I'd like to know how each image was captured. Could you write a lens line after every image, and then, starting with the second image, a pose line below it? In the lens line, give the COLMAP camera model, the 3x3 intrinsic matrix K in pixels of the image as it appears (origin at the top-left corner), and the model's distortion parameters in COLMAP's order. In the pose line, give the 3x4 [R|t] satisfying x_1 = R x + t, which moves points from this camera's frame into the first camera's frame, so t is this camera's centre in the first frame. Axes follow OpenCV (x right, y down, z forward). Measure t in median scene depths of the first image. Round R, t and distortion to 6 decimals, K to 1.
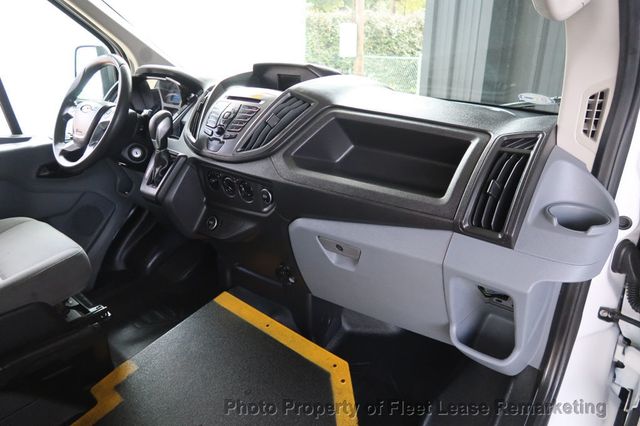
lens RADIAL K [[452.7, 0, 314.3], [0, 452.7, 212.1], [0, 0, 1]] dist [0.002592, -0.008351]
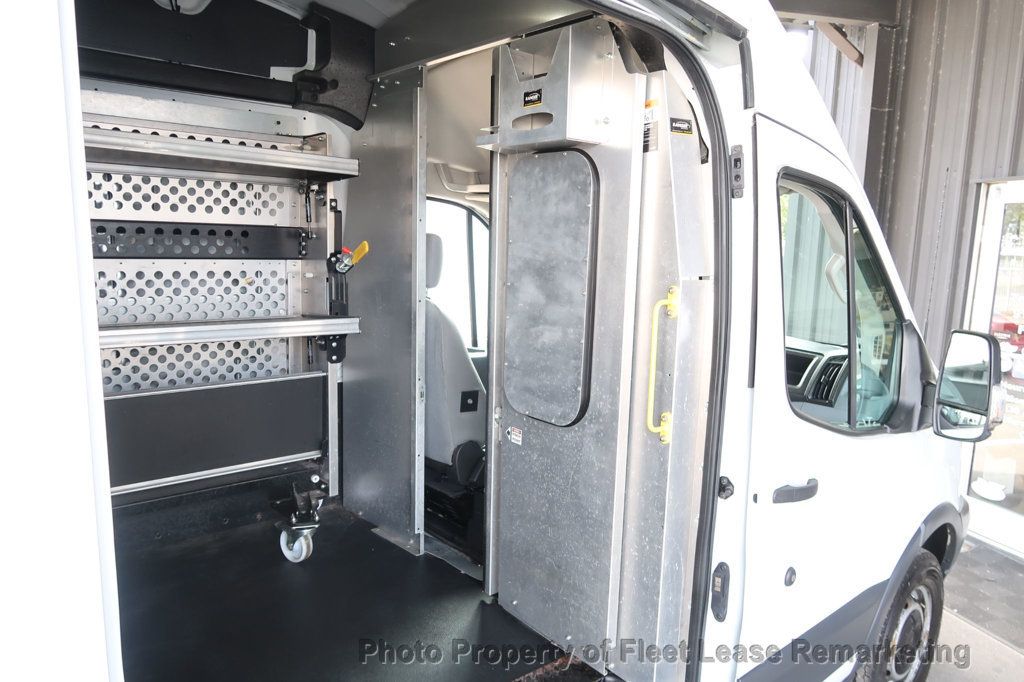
lens RADIAL K [[724.2, 0, 521.0], [0, 724.2, 336.8], [0, 0, 1]] dist [0.002592, -0.008351]
pose [[0.991286, 0.064371, -0.114932, -0.418037], [-0.091634, 0.963755, -0.250557, 0.503188], [0.094638, 0.258905, 0.961255, -1.637210]]
